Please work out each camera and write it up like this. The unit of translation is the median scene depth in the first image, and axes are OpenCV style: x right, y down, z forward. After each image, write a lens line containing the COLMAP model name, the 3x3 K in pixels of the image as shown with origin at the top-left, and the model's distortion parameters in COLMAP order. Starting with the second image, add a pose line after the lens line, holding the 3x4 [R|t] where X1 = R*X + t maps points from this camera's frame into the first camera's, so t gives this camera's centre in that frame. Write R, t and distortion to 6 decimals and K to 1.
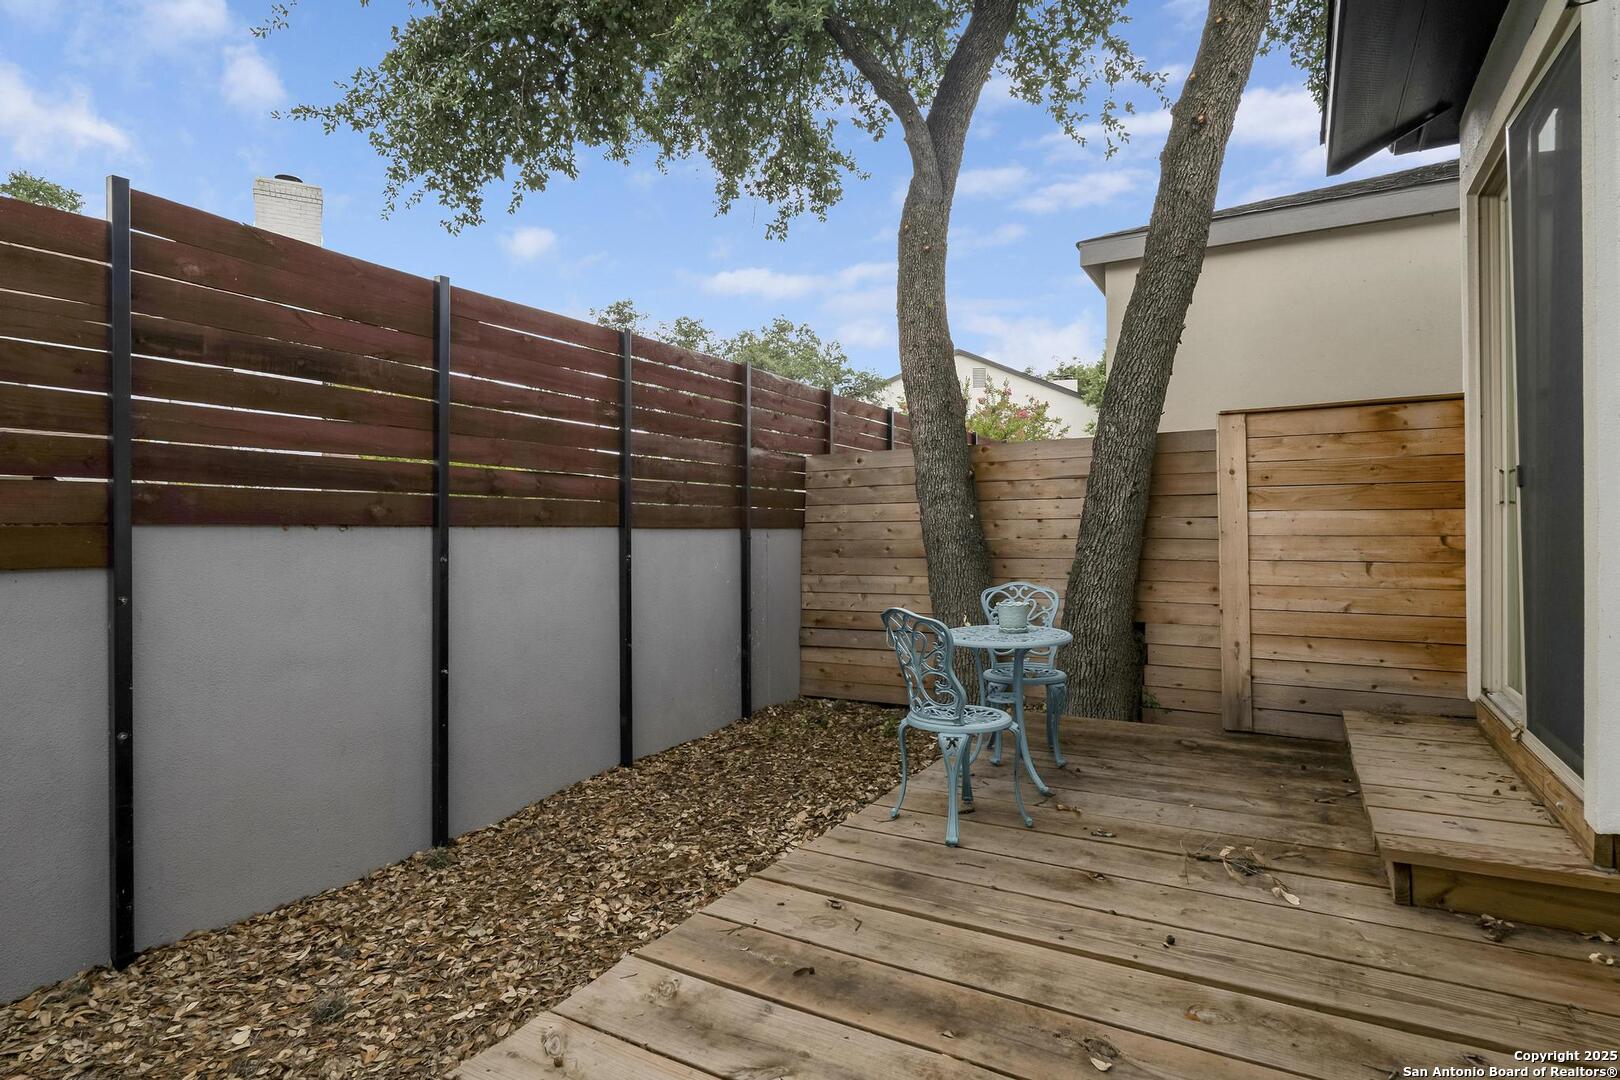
lens RADIAL K [[856.7, 0, 805.0], [0, 856.7, 551.5], [0, 0, 1]] dist [-0.000094, 0.001727]
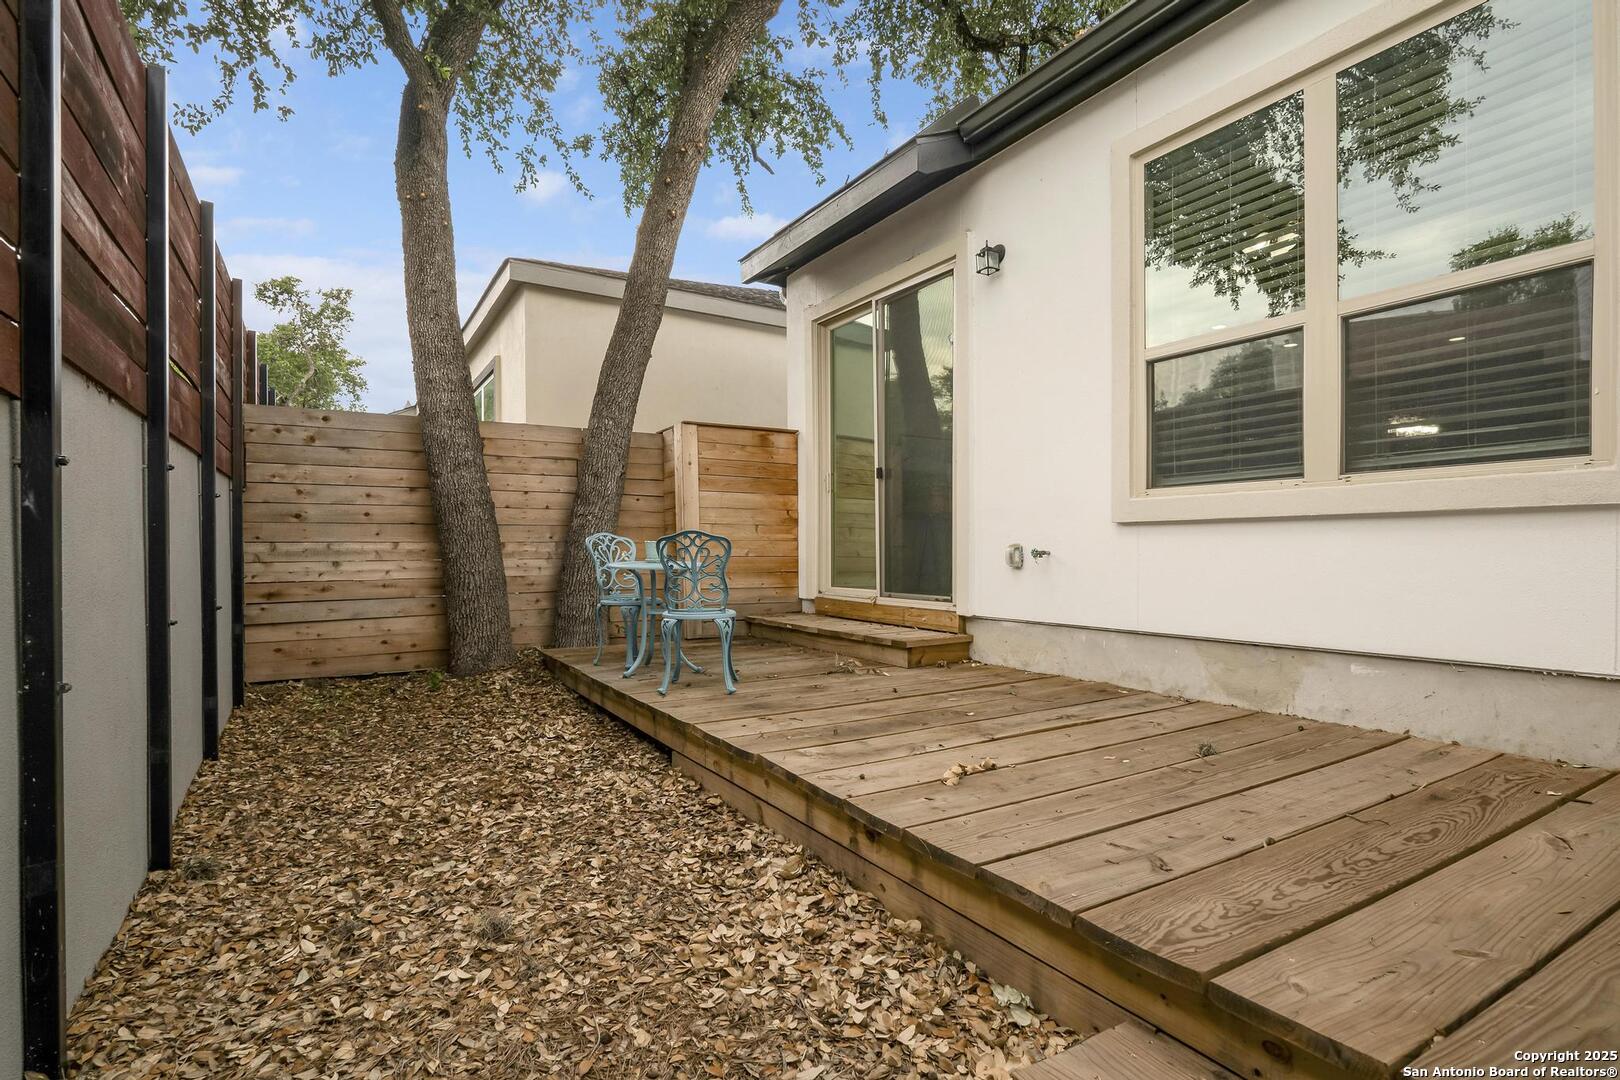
lens RADIAL K [[856.7, 0, 805.0], [0, 856.7, 551.5], [0, 0, 1]] dist [-0.000094, 0.001727]
pose [[0.449794, 0.010074, 0.893076, -0.729740], [0.023044, 0.999473, -0.022880, 0.097422], [-0.892835, 0.030871, 0.449324, 0.167115]]
